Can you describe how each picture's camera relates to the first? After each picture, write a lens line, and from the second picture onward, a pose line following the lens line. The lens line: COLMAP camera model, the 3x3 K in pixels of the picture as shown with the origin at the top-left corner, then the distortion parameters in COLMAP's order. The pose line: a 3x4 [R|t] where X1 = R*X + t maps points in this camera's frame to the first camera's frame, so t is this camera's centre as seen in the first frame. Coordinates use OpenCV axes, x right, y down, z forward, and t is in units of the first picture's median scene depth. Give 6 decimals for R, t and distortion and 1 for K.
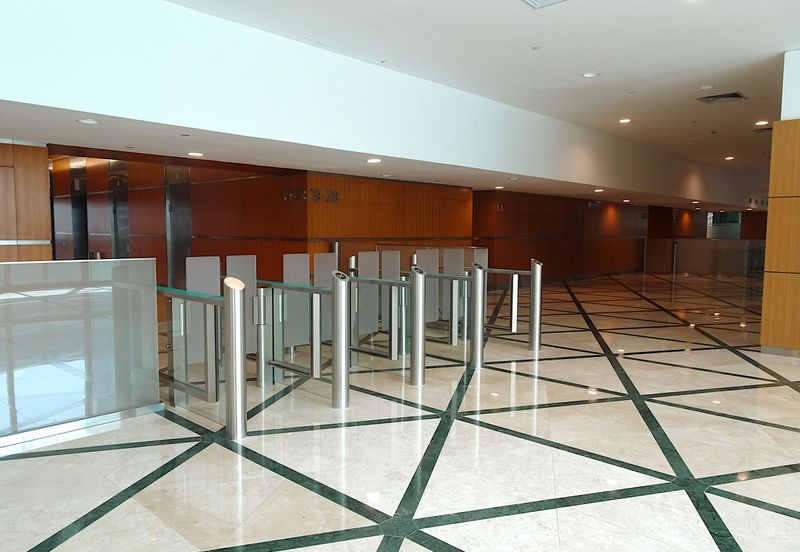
lens RADIAL K [[583.9, 0, 396.1], [0, 583.9, 273.3], [0, 0, 1]] dist [-0.019292, 0.000255]
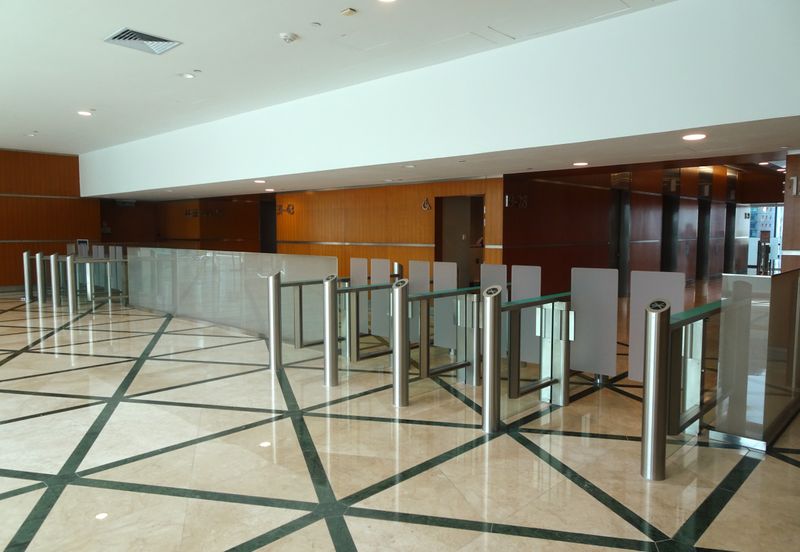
lens RADIAL K [[583.9, 0, 396.3], [0, 583.9, 276.1], [0, 0, 1]] dist [-0.019292, 0.000255]
pose [[0.003663, 0.075162, -0.997165, 1.020746], [-0.090140, 0.993137, 0.074527, -0.090042], [0.995922, 0.089611, 0.010413, 1.042235]]
